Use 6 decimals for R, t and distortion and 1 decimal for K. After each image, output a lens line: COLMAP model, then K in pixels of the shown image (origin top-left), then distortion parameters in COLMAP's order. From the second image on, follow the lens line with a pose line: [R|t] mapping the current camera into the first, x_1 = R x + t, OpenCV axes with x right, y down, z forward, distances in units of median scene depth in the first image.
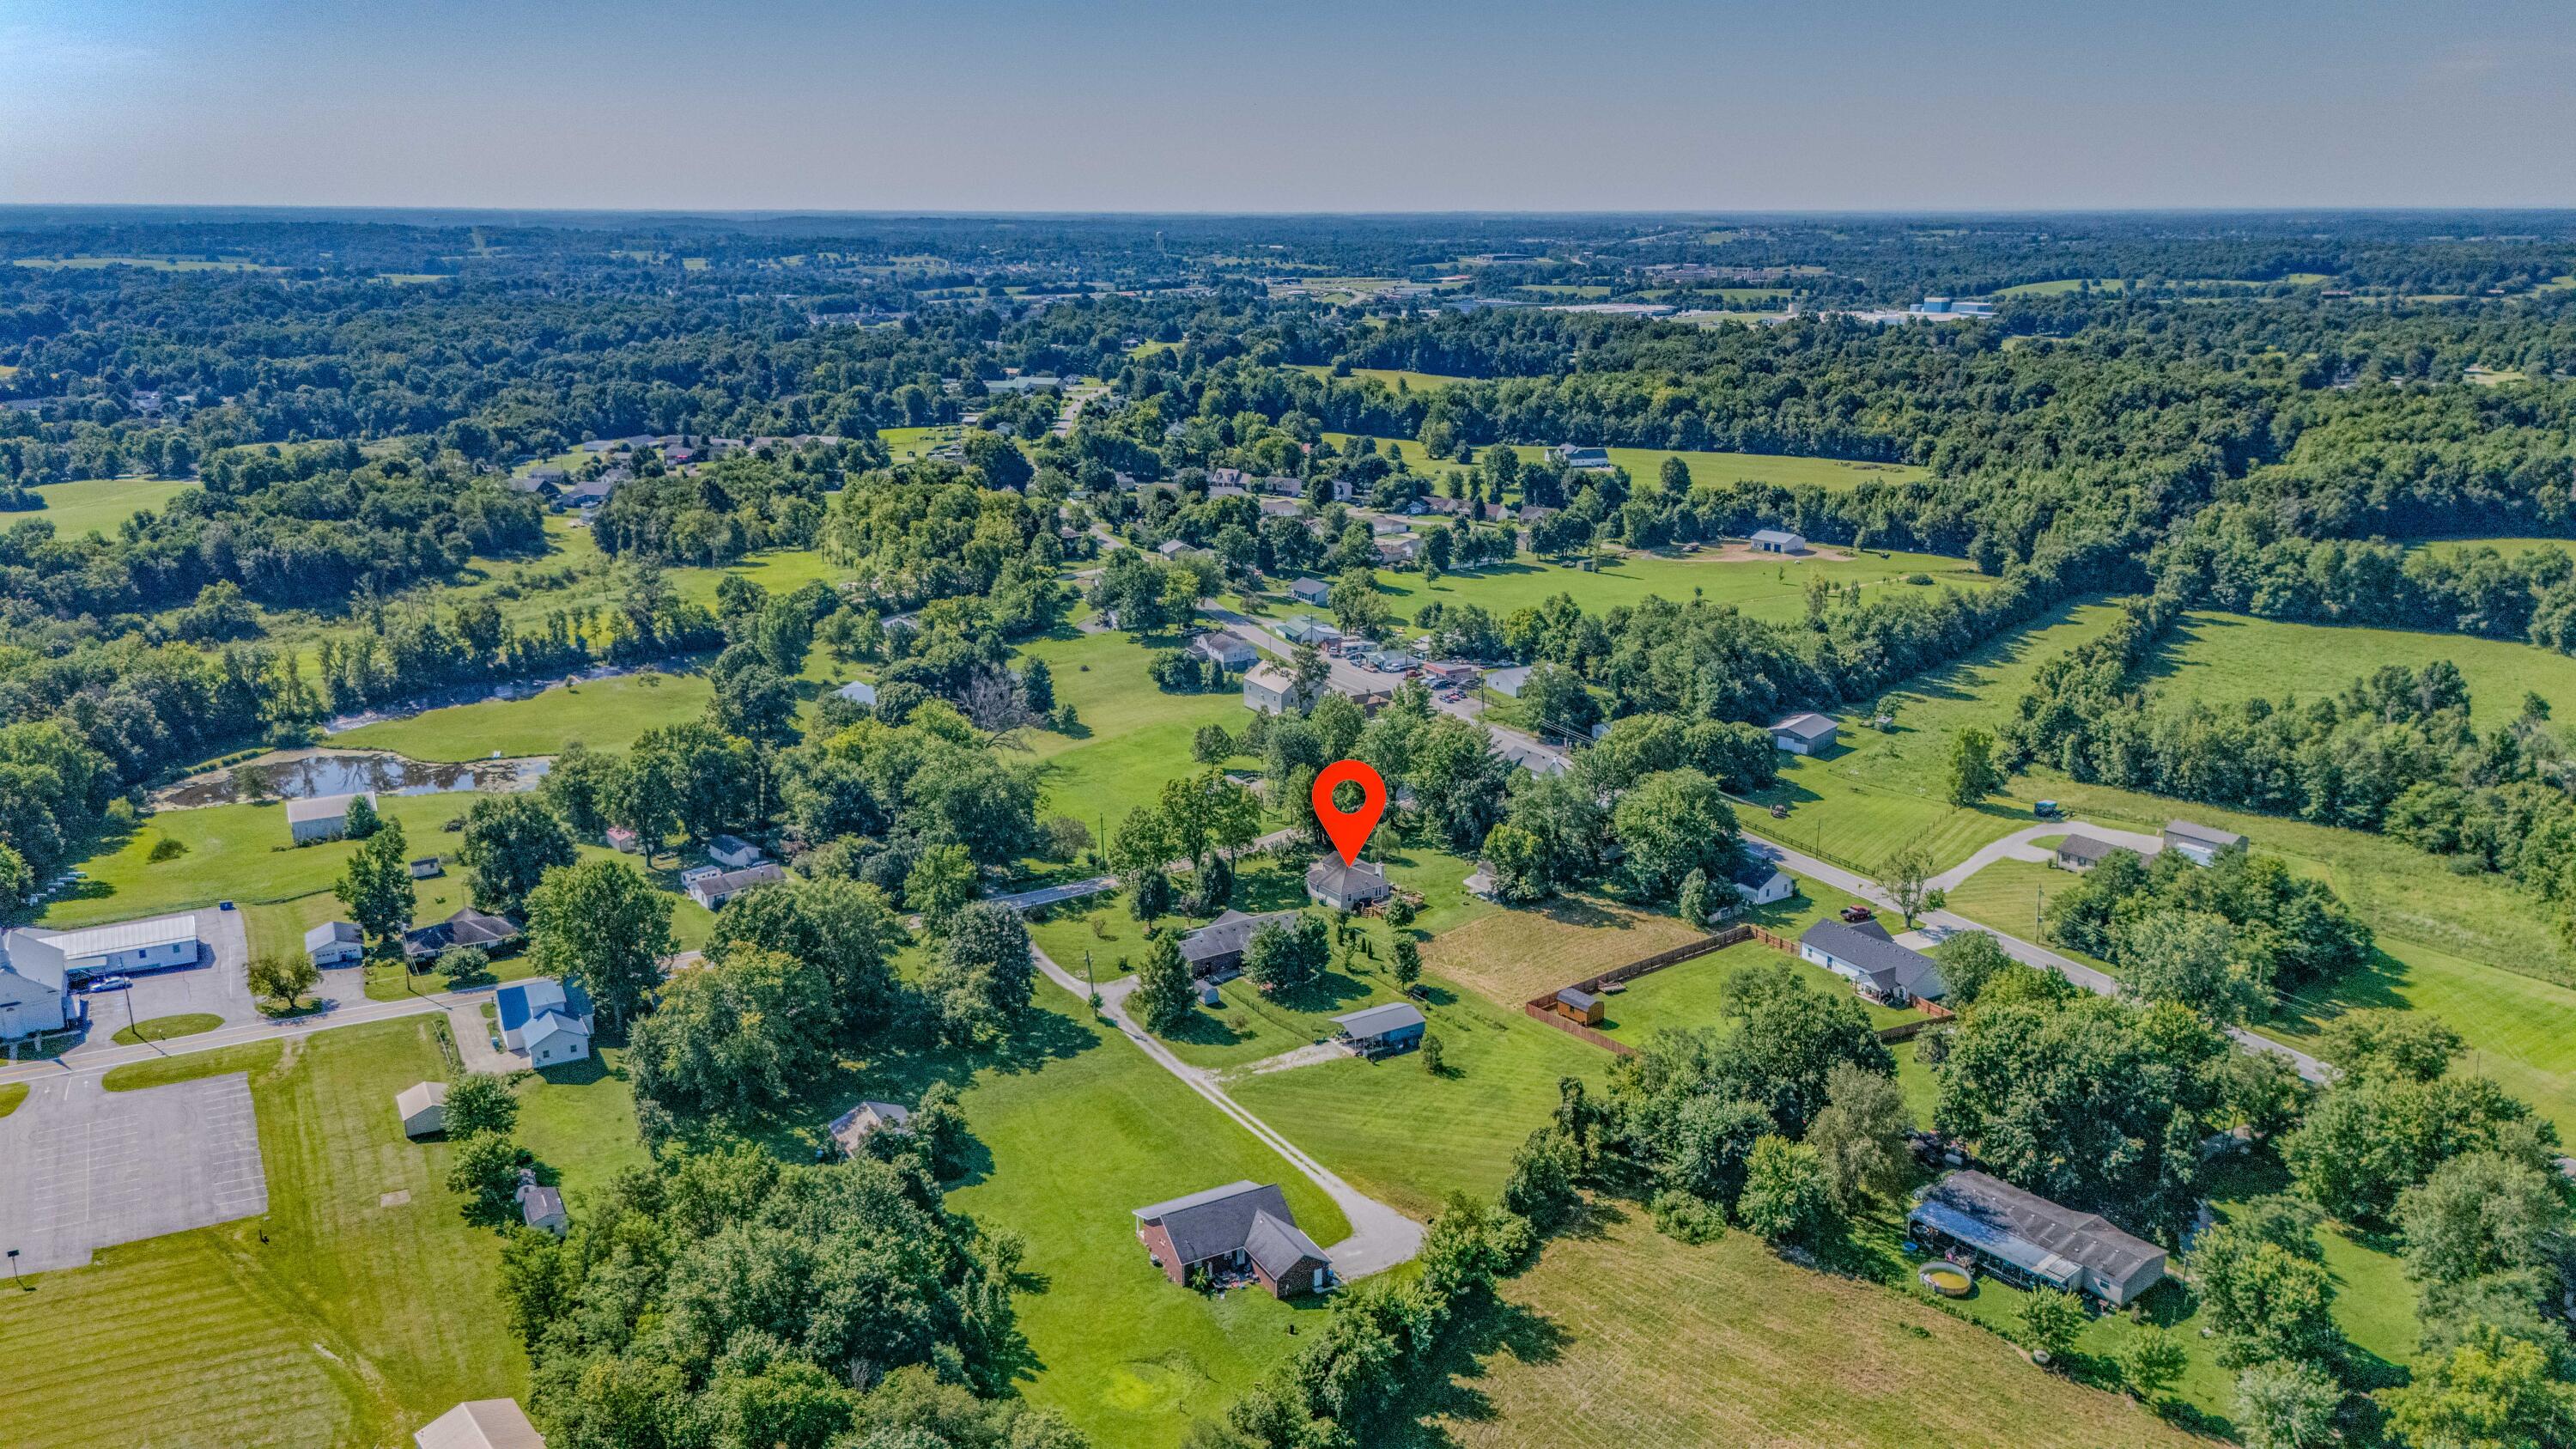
lens RADIAL K [[1893.7, 0, 1278.0], [0, 1893.7, 729.5], [0, 0, 1]] dist [0.098375, -0.128469]
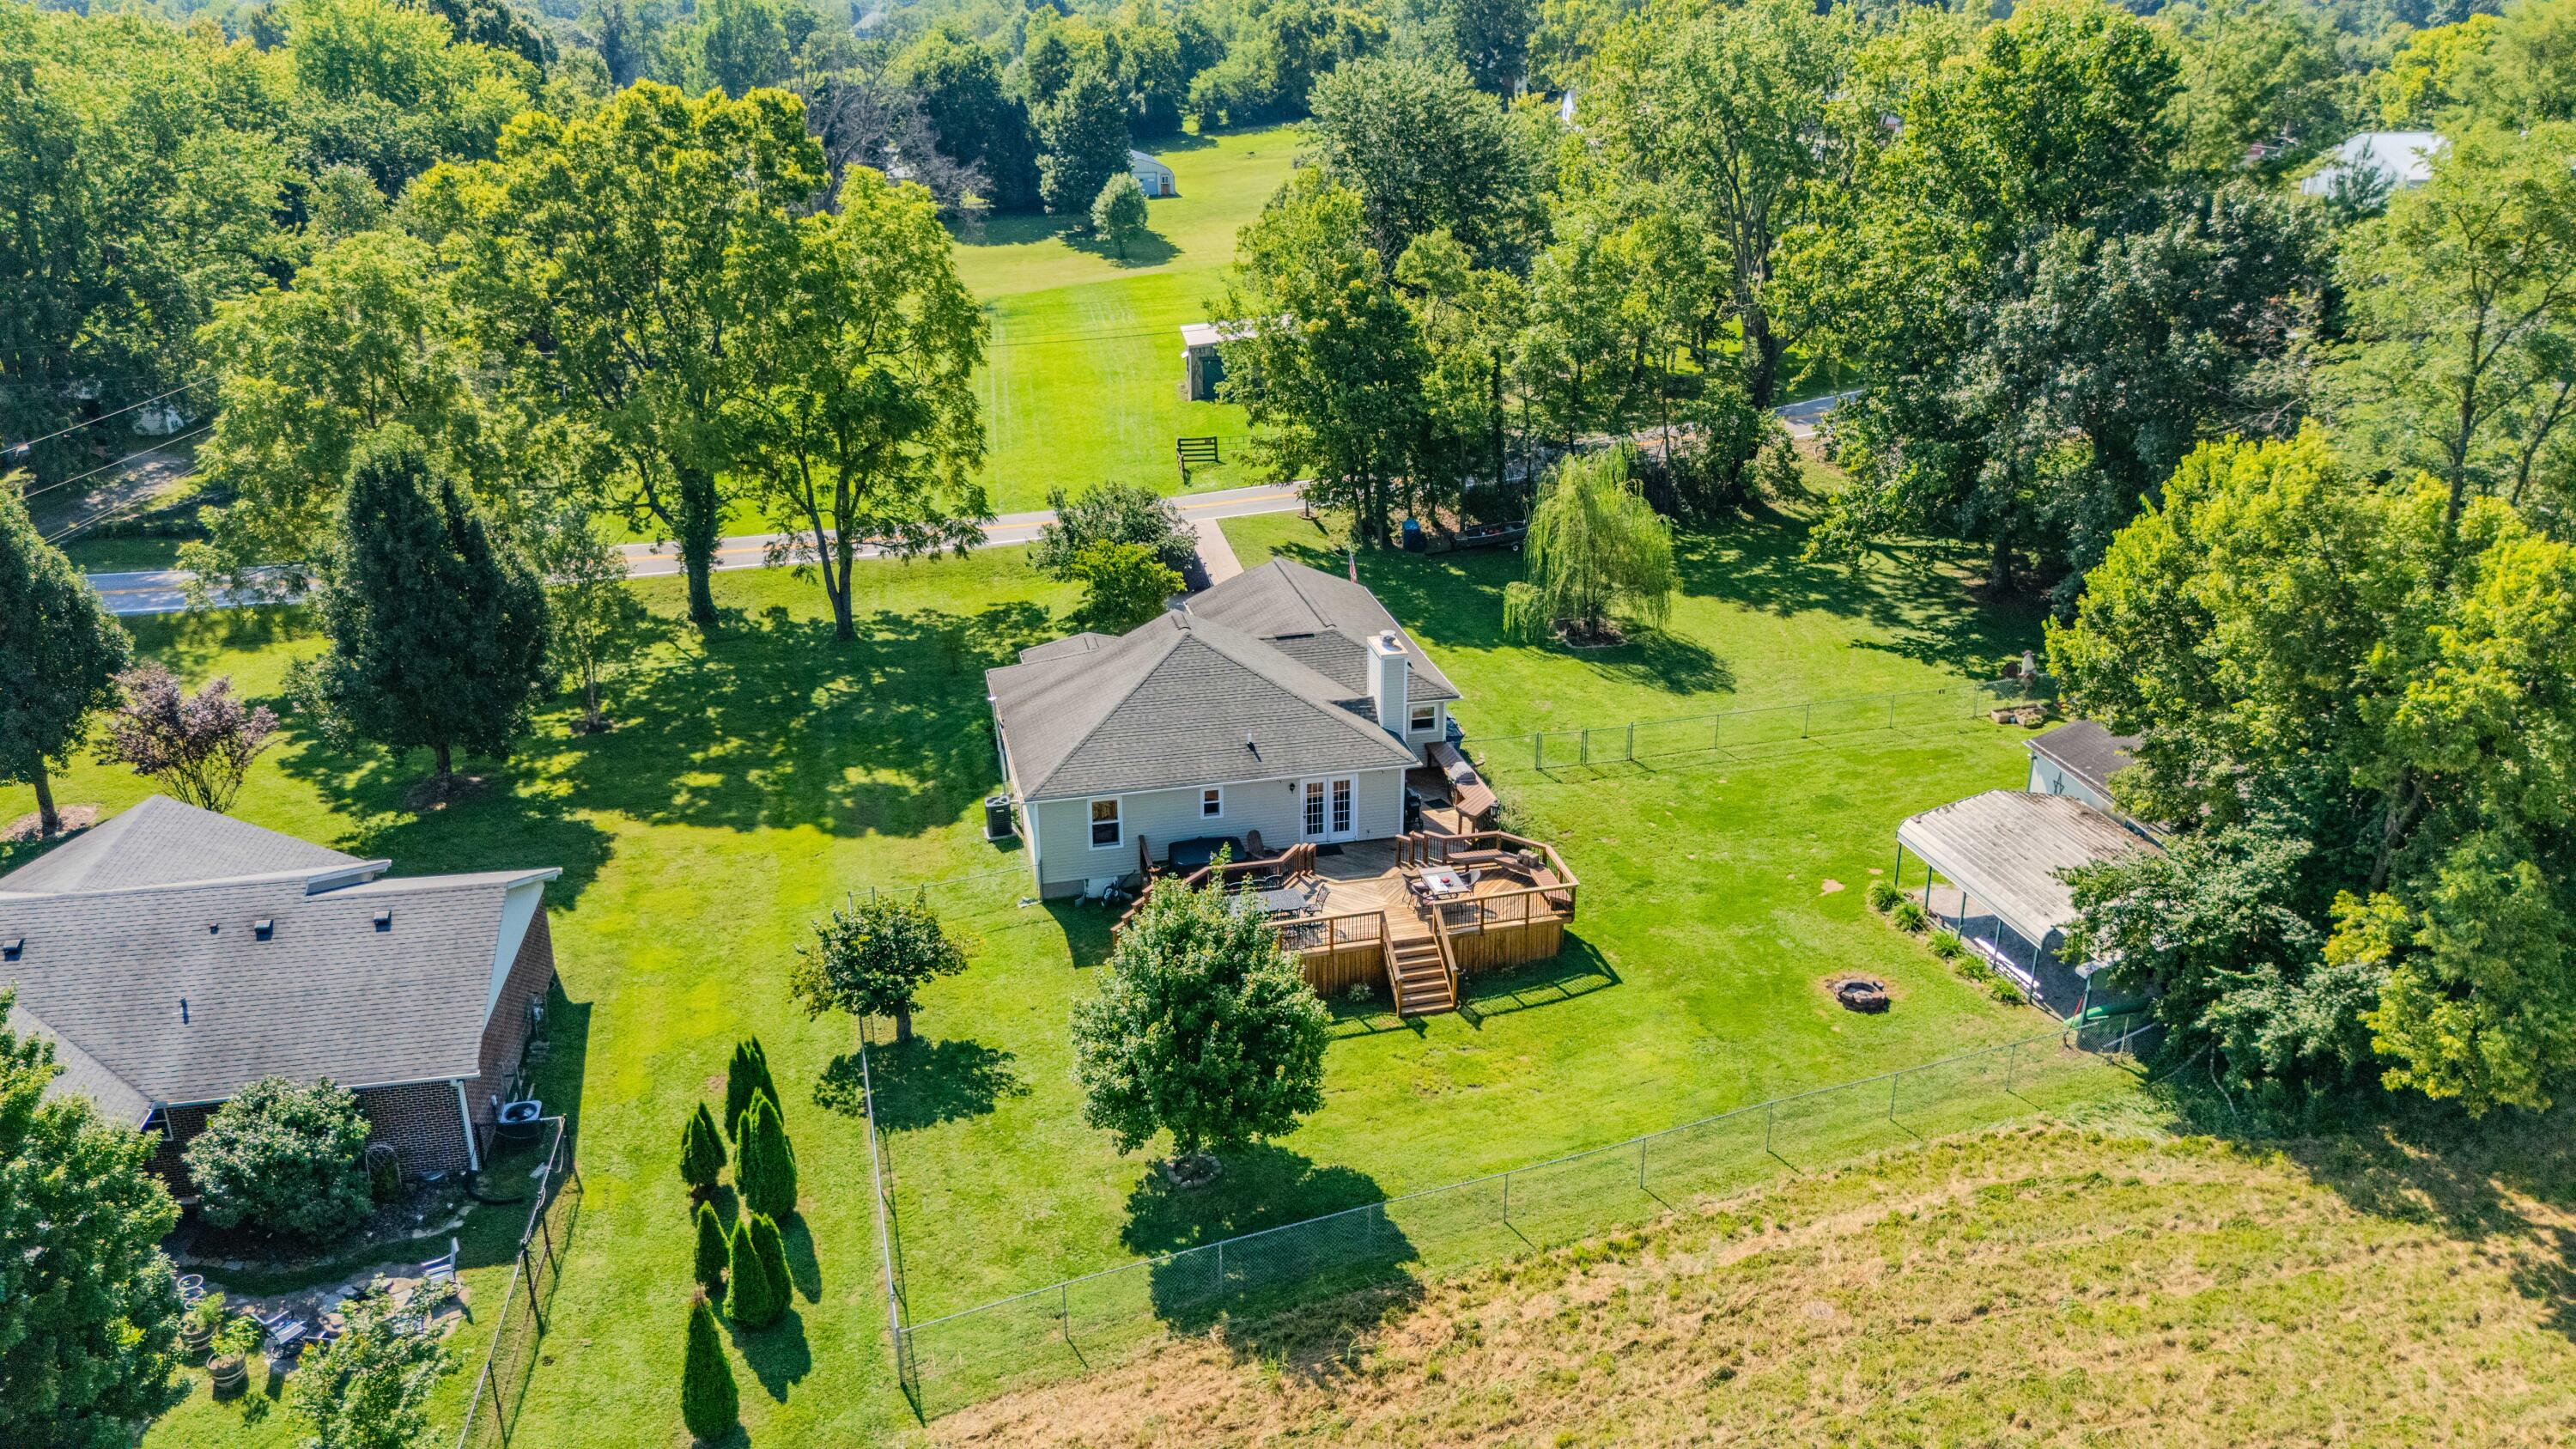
lens RADIAL K [[1893.7, 0, 1278.0], [0, 1893.7, 729.5], [0, 0, 1]] dist [0.098375, -0.128469]
pose [[0.926455, 0.139307, -0.349678, 0.108558], [-0.097234, 0.986035, 0.135206, 0.059666], [0.363630, -0.091262, 0.927062, 0.880122]]
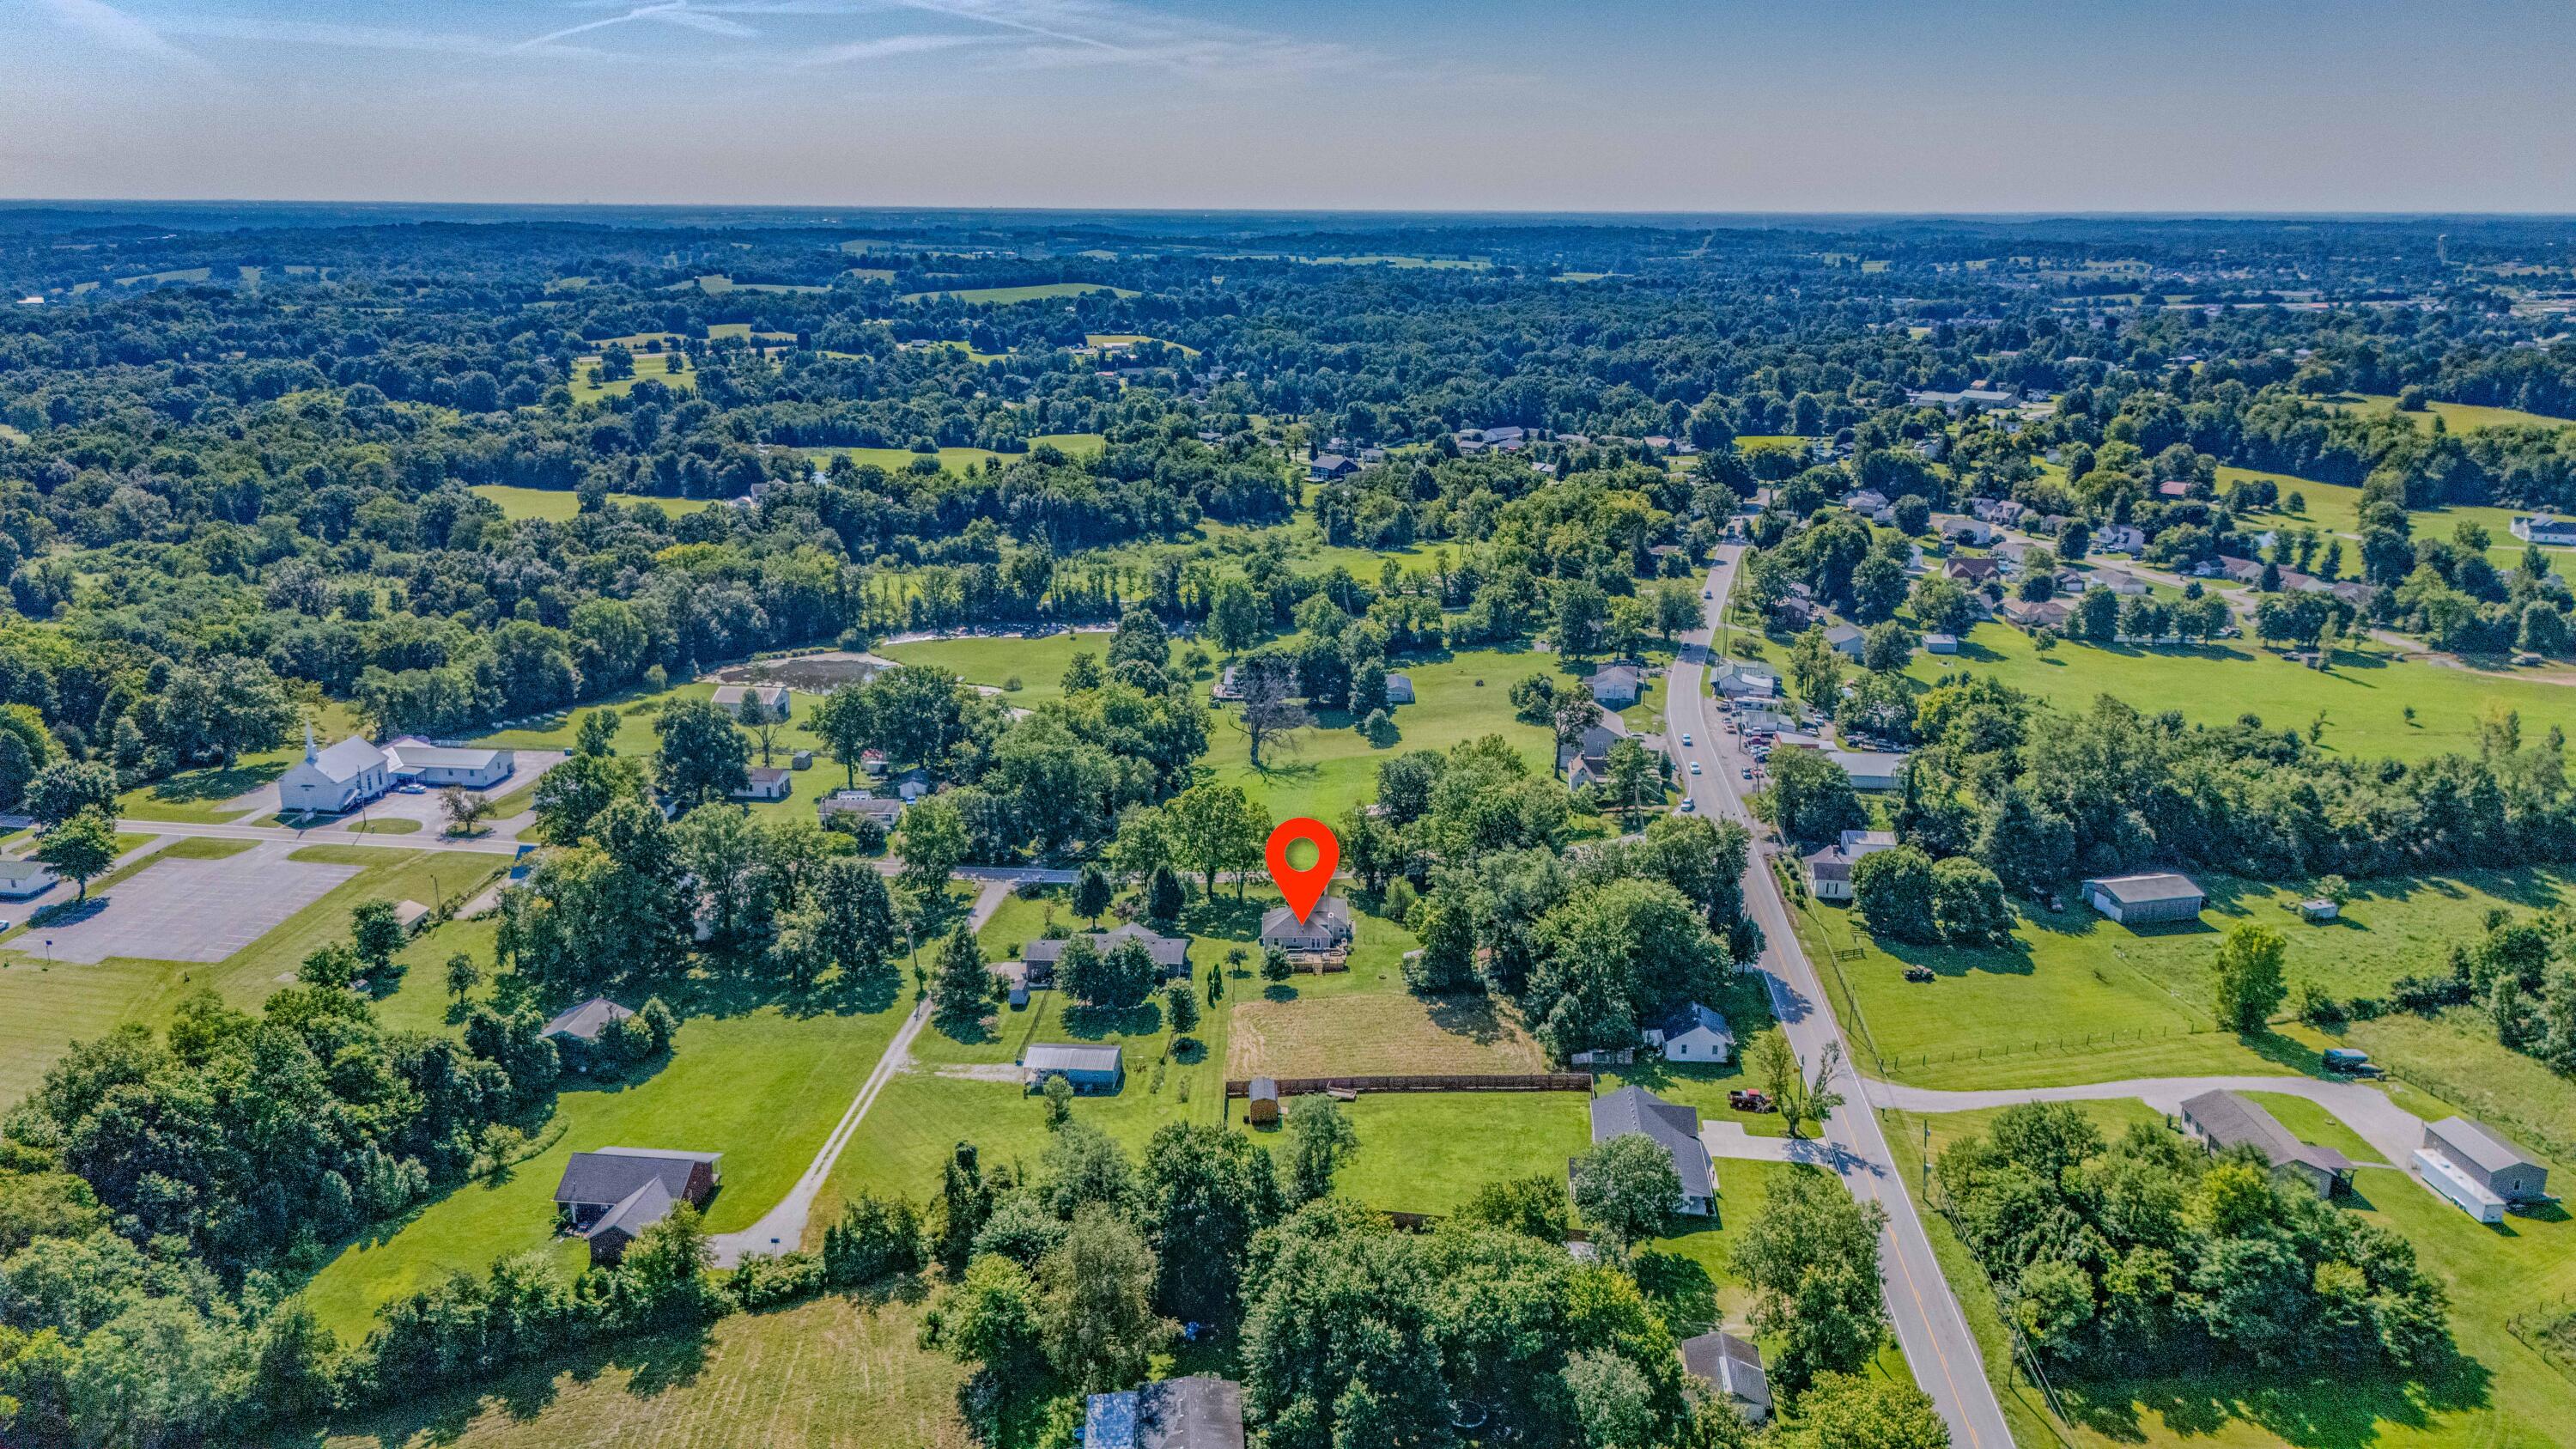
lens RADIAL K [[1893.7, 0, 1278.0], [0, 1893.7, 729.5], [0, 0, 1]] dist [0.098375, -0.128469]
pose [[0.810459, 0.158793, -0.563863, 0.561961], [-0.159476, 0.986012, 0.048458, -0.061071], [0.563670, 0.050650, 0.824446, 0.231151]]
